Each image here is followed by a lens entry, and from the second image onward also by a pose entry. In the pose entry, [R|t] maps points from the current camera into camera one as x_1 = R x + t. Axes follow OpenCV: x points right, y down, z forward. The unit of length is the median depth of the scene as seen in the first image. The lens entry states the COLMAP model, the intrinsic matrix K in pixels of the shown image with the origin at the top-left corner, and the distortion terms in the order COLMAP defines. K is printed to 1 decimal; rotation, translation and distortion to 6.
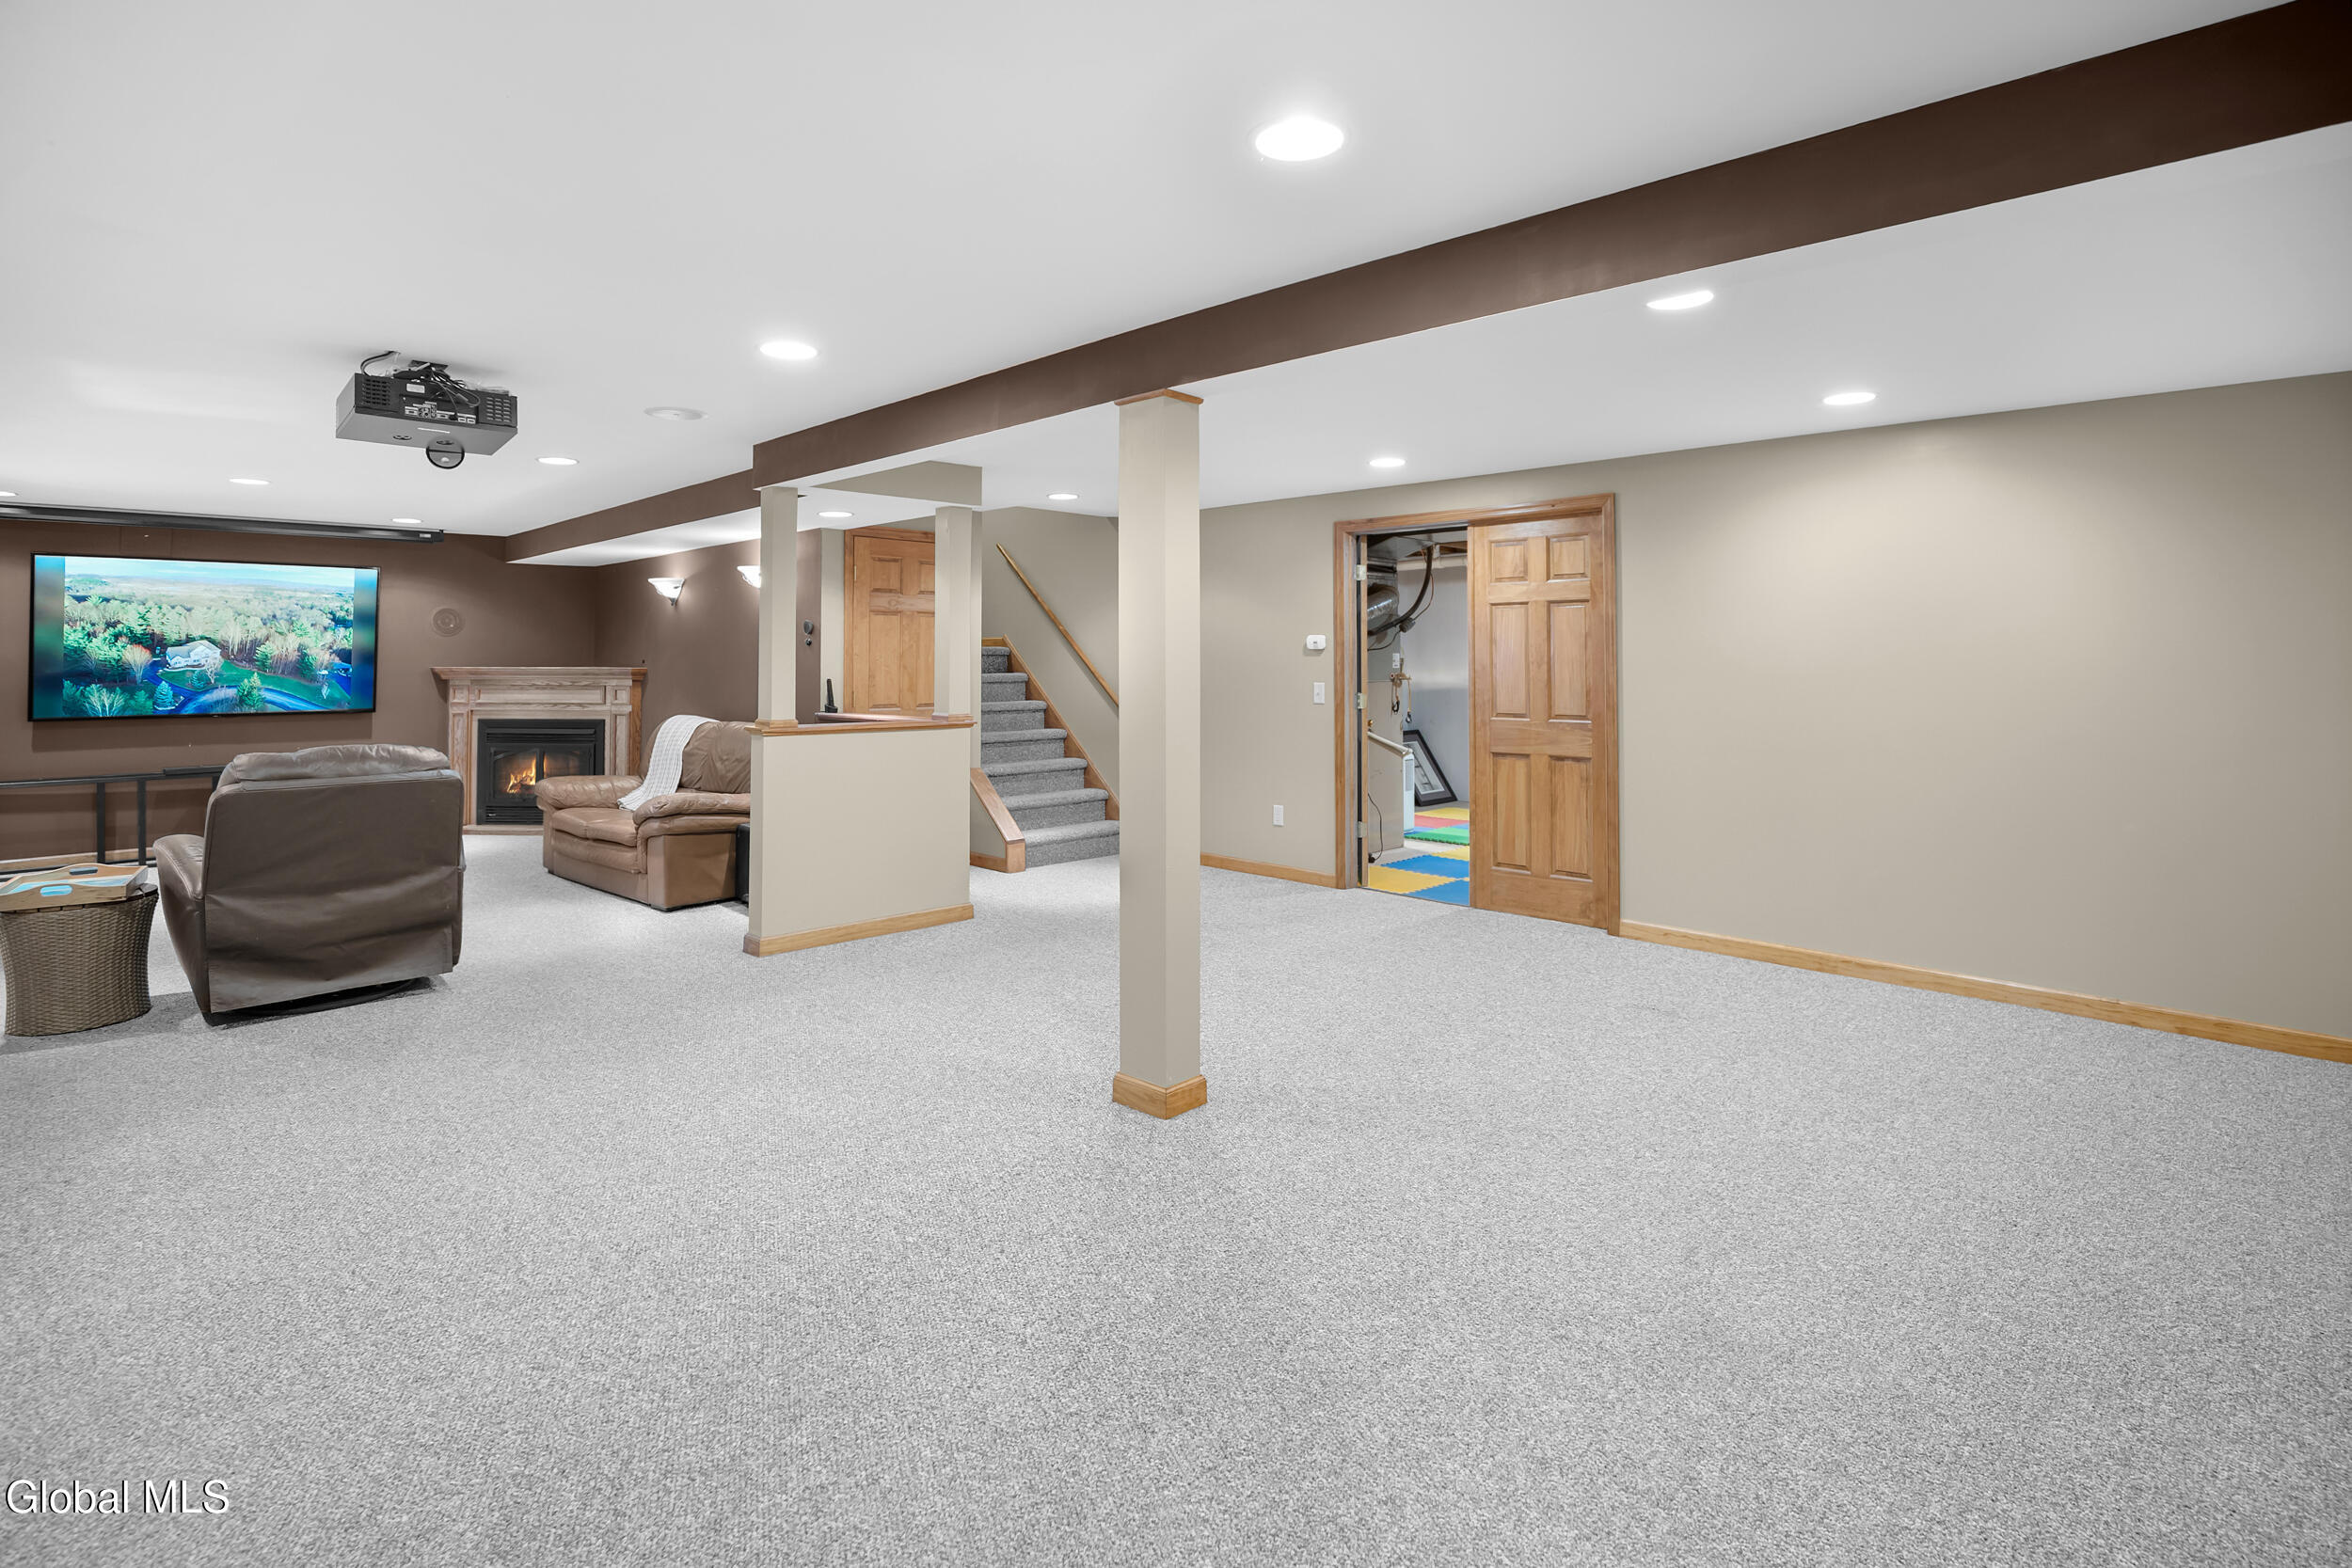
lens RADIAL K [[1105.8, 0, 1150.0], [0, 1105.8, 640.3], [0, 0, 1]] dist [-0.020791, 0.000274]
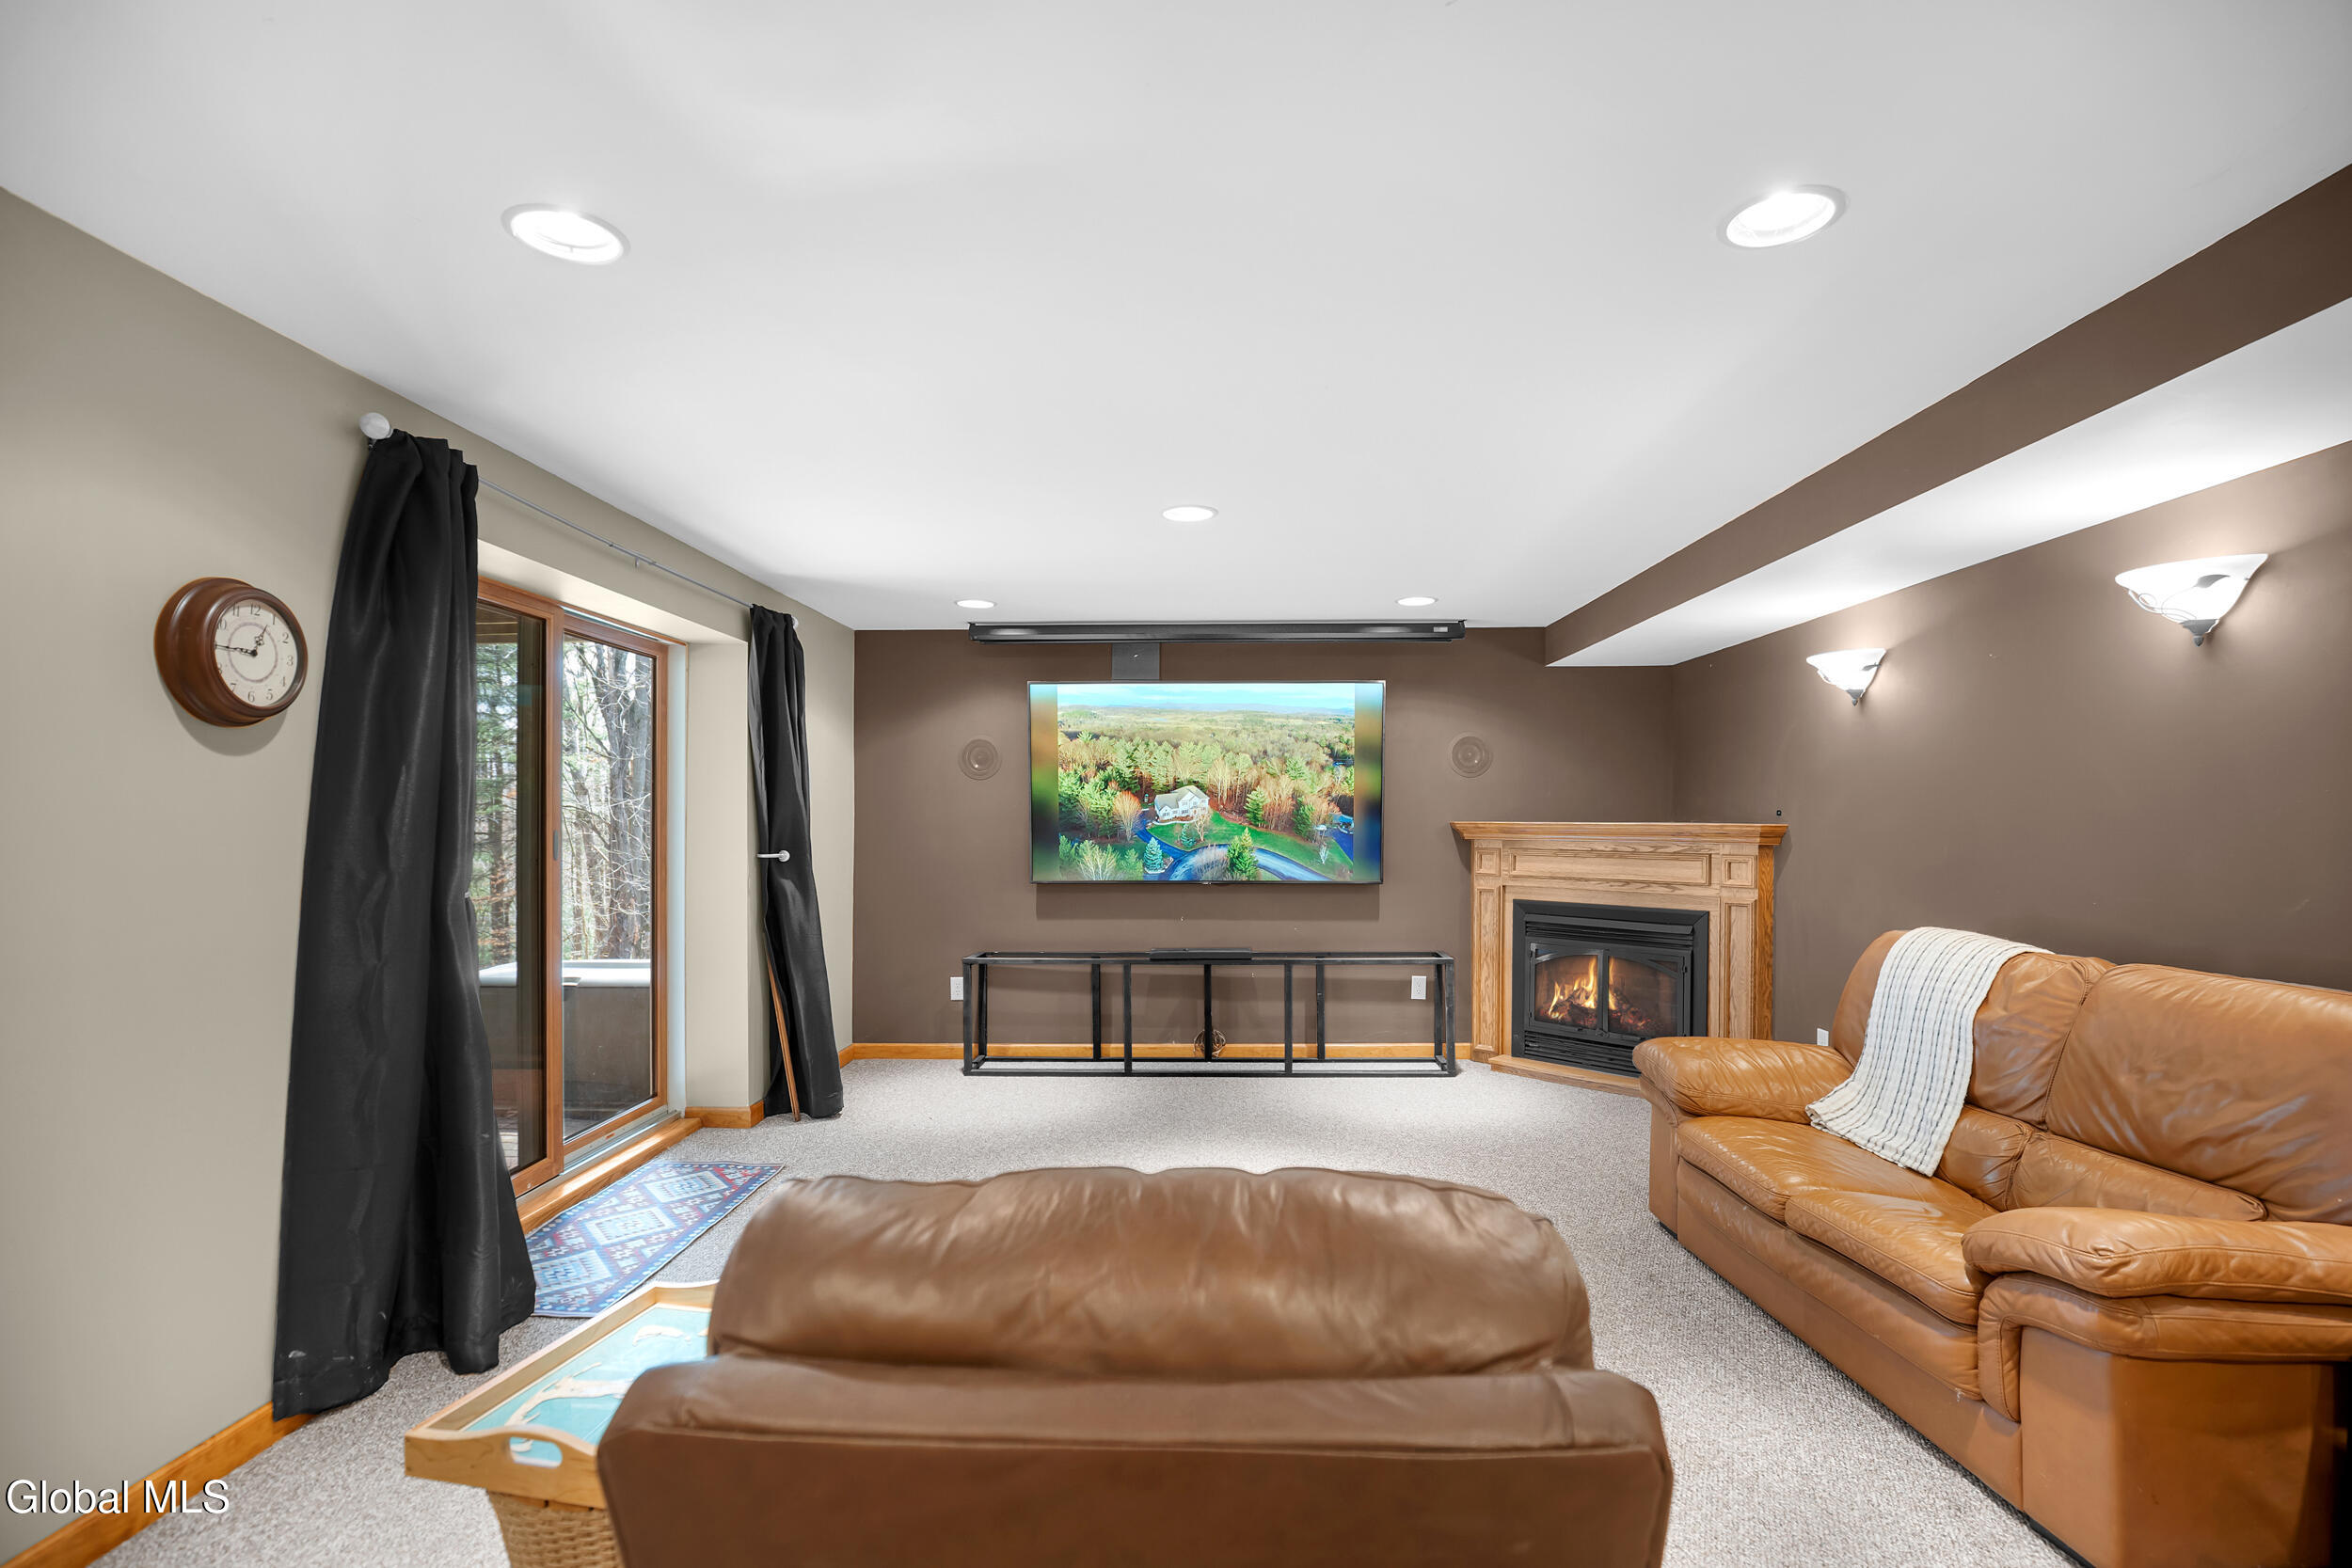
lens RADIAL K [[1105.8, 0, 1169.5], [0, 1105.8, 796.7], [0, 0, 1]] dist [-0.020791, 0.000274]
pose [[0.678753, -0.012620, -0.734258, -0.295410], [0.011067, 0.999915, -0.006956, 0.013066], [0.734283, -0.003405, 0.678835, 0.443383]]
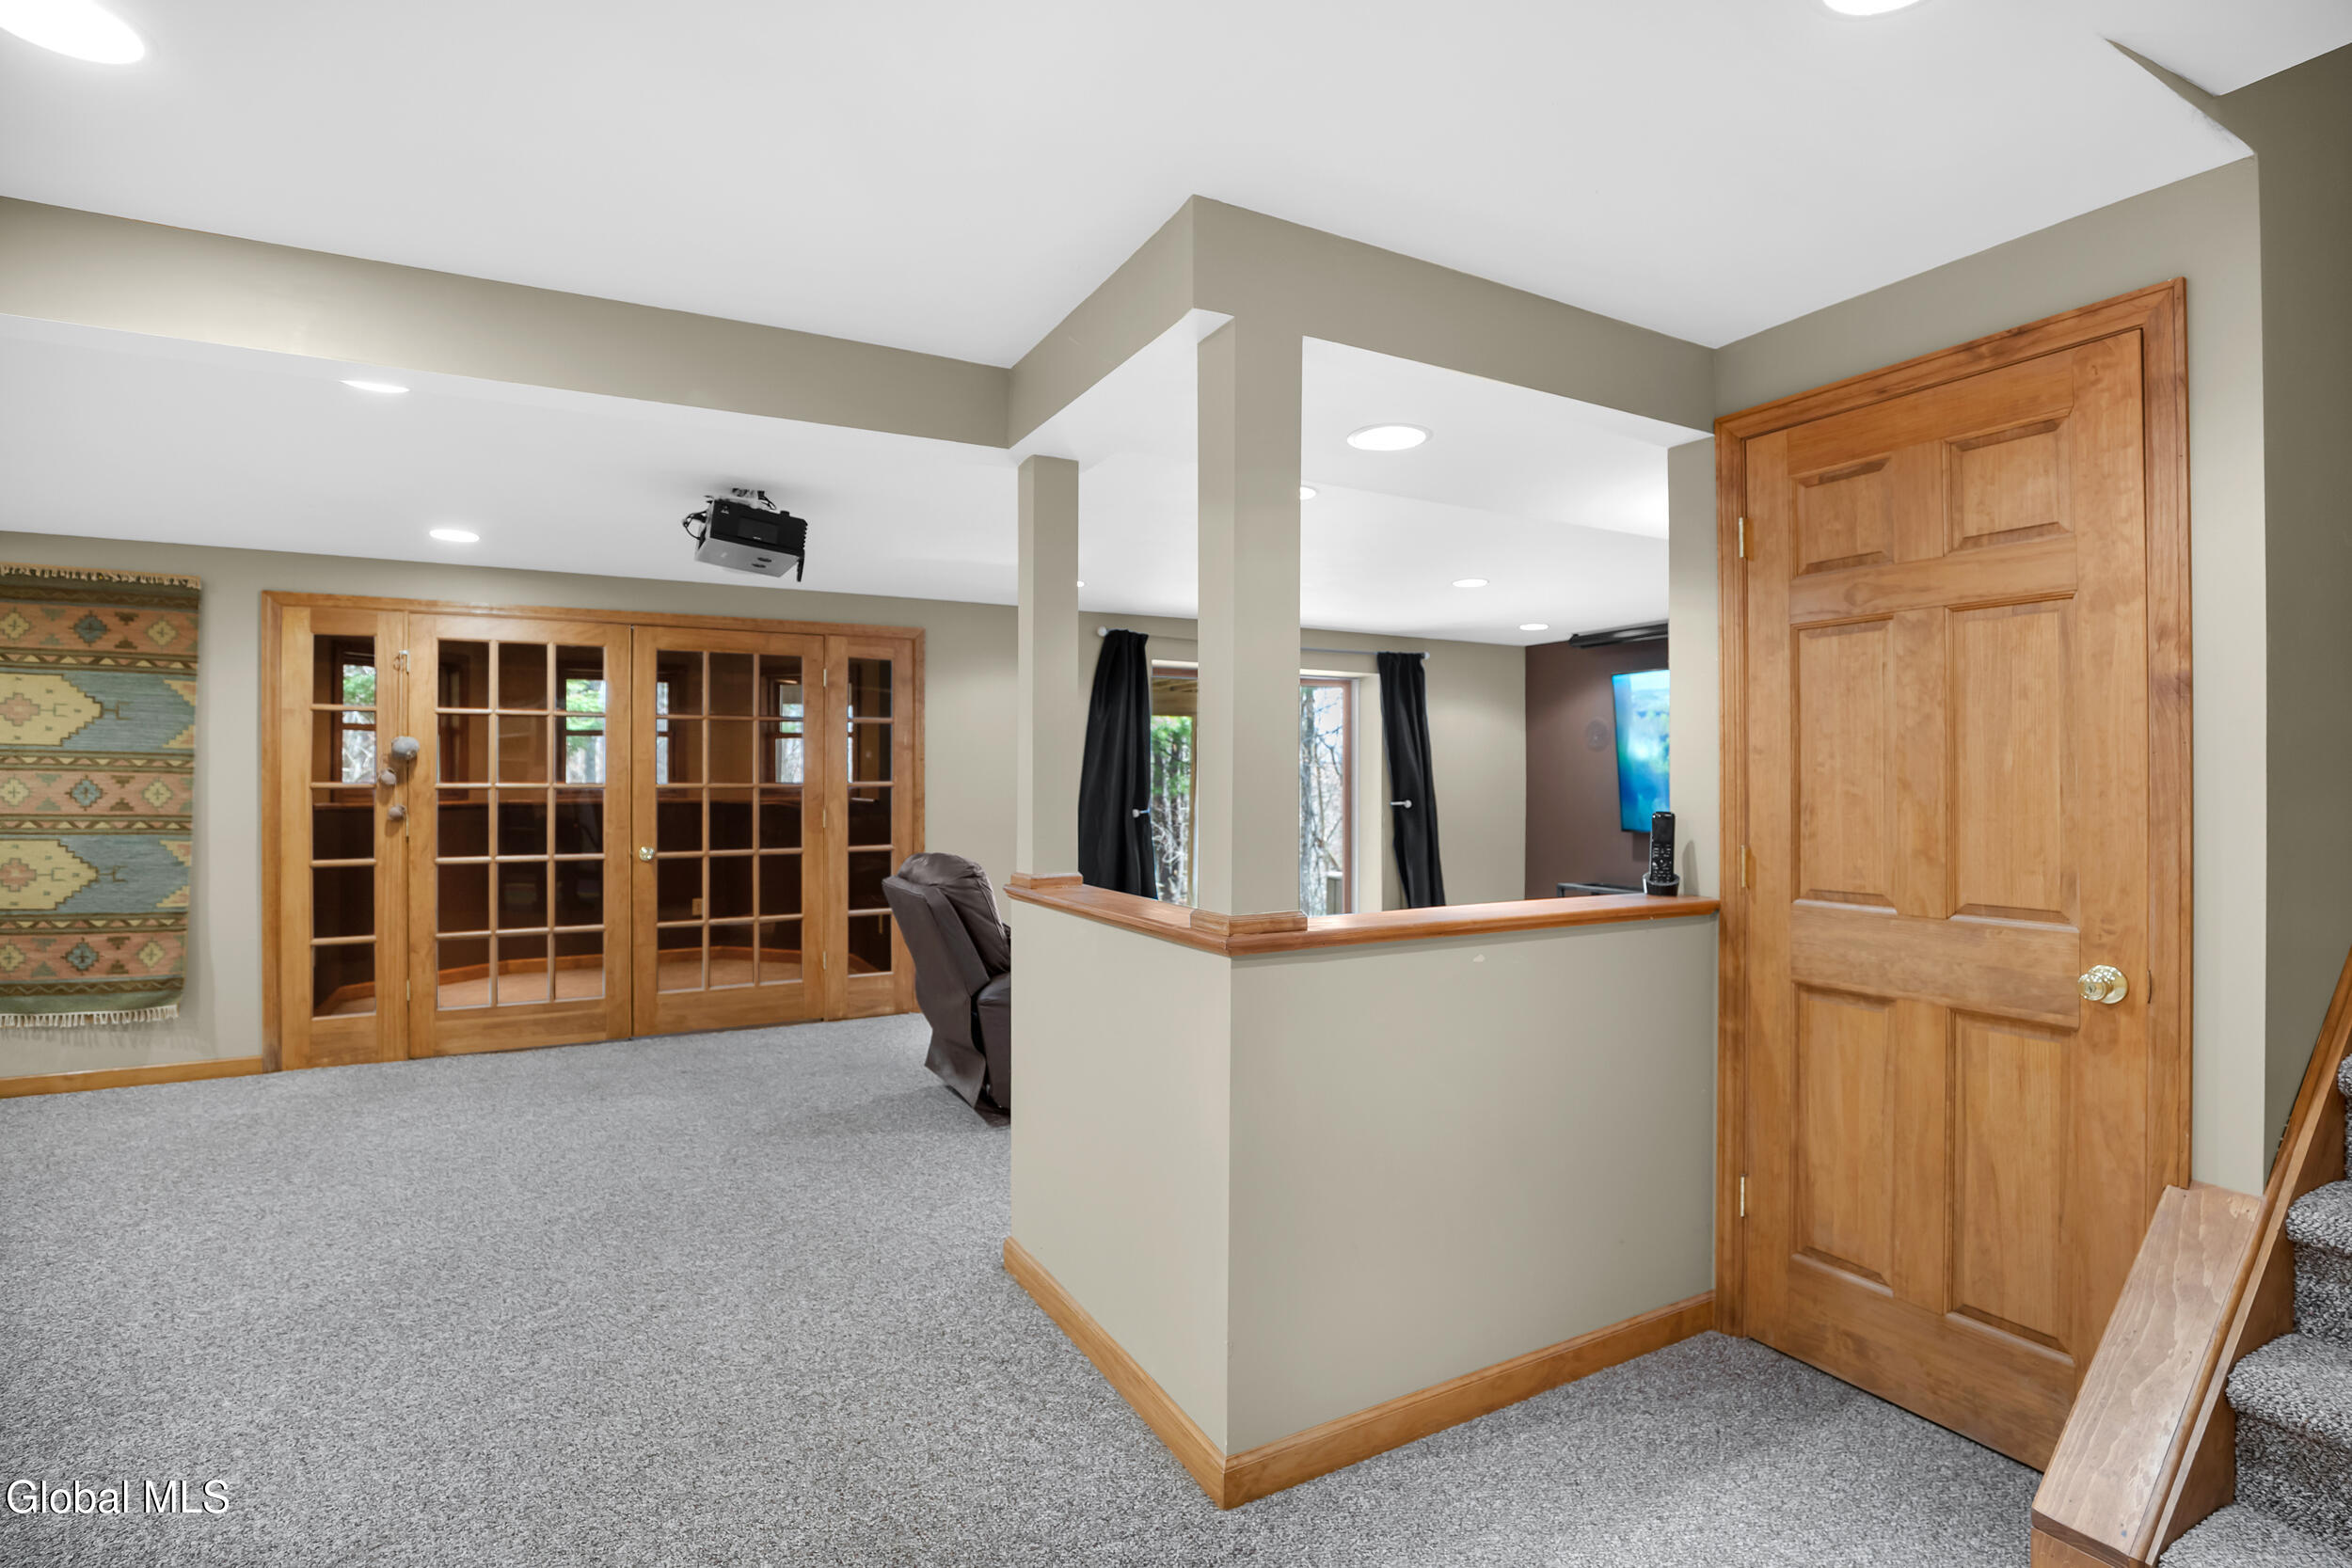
lens RADIAL K [[1105.8, 0, 1166.6], [0, 1105.8, 779.2], [0, 0, 1]] dist [-0.020791, 0.000274]
pose [[-0.278135, 0.000457, -0.960542, 0.130502], [0.015594, 0.999870, -0.004039, 0.018590], [0.960415, -0.016102, -0.278106, 0.780493]]
